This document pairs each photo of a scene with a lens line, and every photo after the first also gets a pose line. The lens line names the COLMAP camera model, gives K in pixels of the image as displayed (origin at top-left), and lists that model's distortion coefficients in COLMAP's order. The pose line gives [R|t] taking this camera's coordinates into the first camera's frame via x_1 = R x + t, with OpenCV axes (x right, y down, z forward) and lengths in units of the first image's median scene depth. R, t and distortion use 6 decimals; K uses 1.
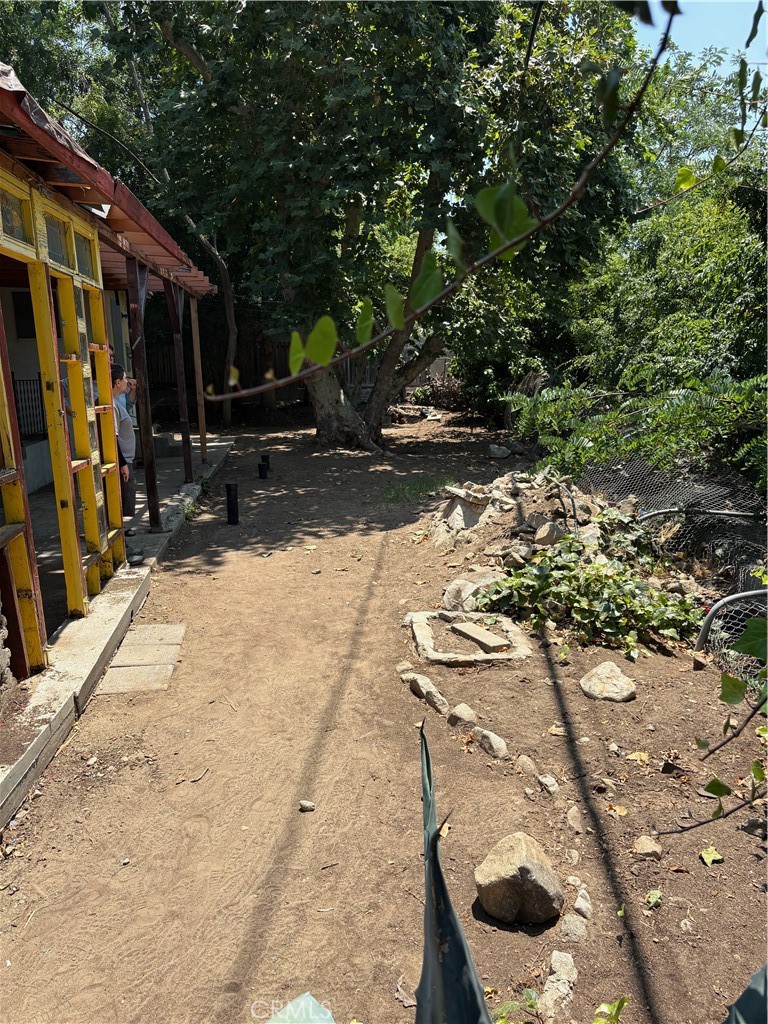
lens RADIAL K [[770.5, 0, 381.7], [0, 770.5, 512.5], [0, 0, 1]] dist [0.003053, -0.000665]
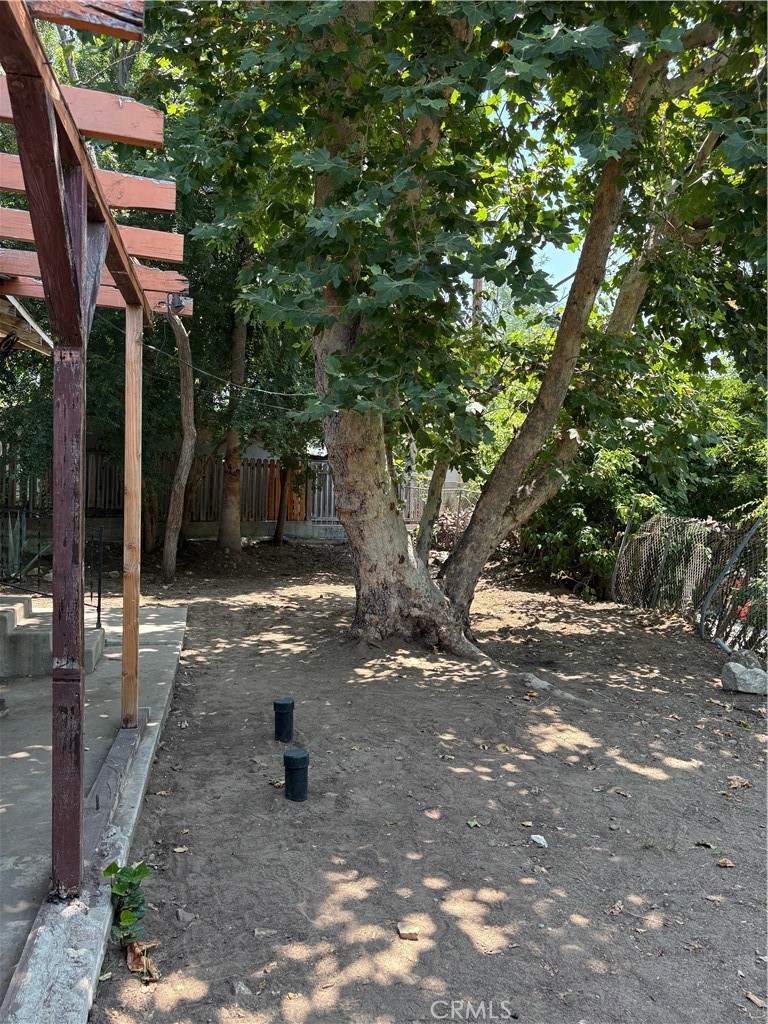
lens RADIAL K [[770.5, 0, 385.5], [0, 770.5, 515.0], [0, 0, 1]] dist [0.003053, -0.000665]
pose [[0.994801, 0.042031, 0.092763, -0.115987], [-0.026226, 0.985870, -0.165449, -0.085842], [-0.098406, 0.162156, 0.981846, 0.479298]]
